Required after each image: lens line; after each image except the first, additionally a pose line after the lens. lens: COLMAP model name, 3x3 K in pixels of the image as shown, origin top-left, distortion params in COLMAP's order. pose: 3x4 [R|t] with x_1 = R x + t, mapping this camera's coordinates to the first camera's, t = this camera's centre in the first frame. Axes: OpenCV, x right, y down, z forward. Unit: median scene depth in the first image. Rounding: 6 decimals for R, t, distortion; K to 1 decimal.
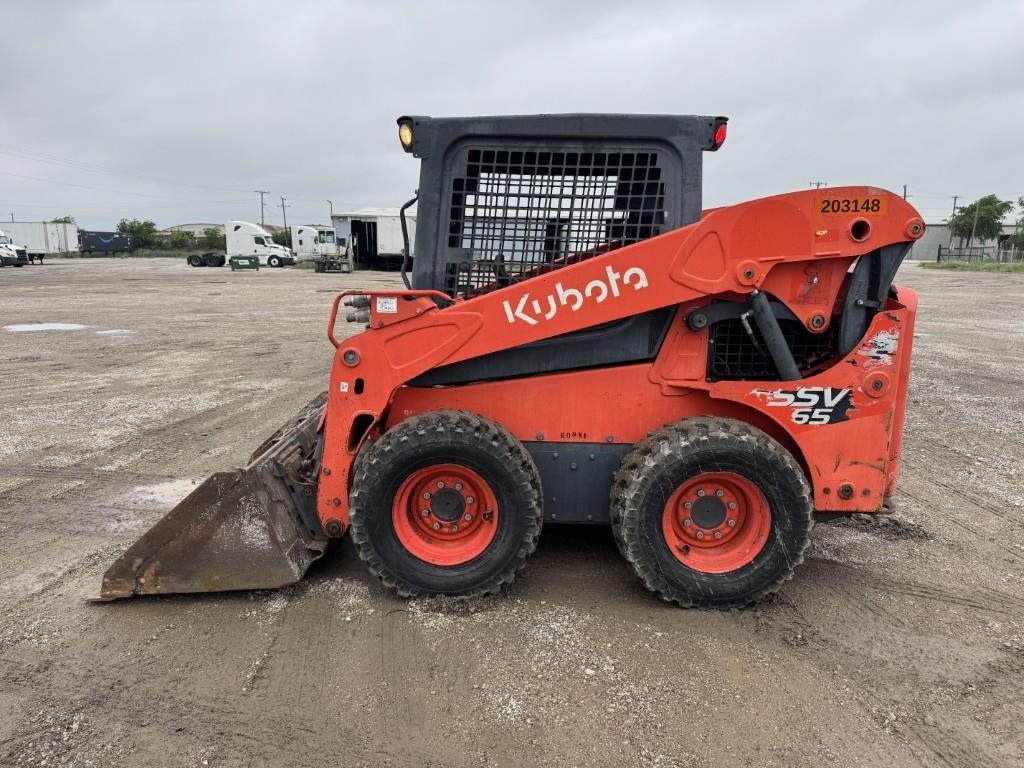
lens RADIAL K [[705.4, 0, 509.1], [0, 705.4, 380.5], [0, 0, 1]] dist [0.152049, -0.256557]
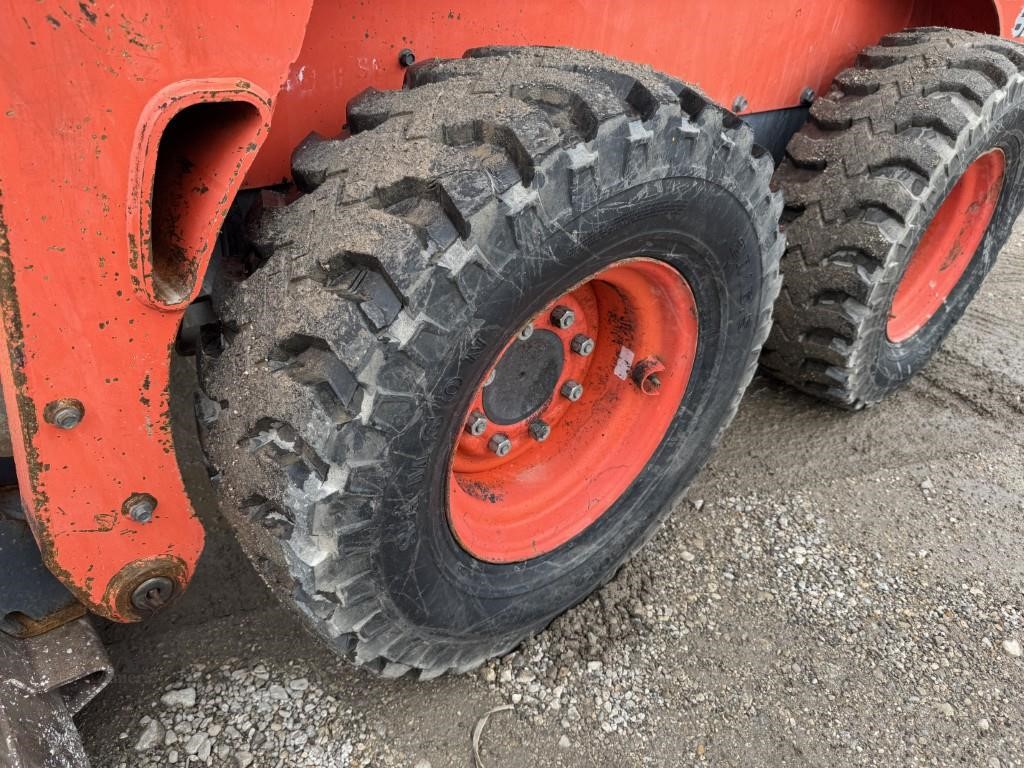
lens RADIAL K [[737.5, 0, 511.2], [0, 737.5, 390.9], [0, 0, 1]] dist [-0.009926, -0.004656]
pose [[0.753898, -0.328116, 0.569191, -0.284770], [0.039045, 0.887204, 0.459722, 0.029258], [-0.655830, -0.324359, 0.681673, 0.790630]]
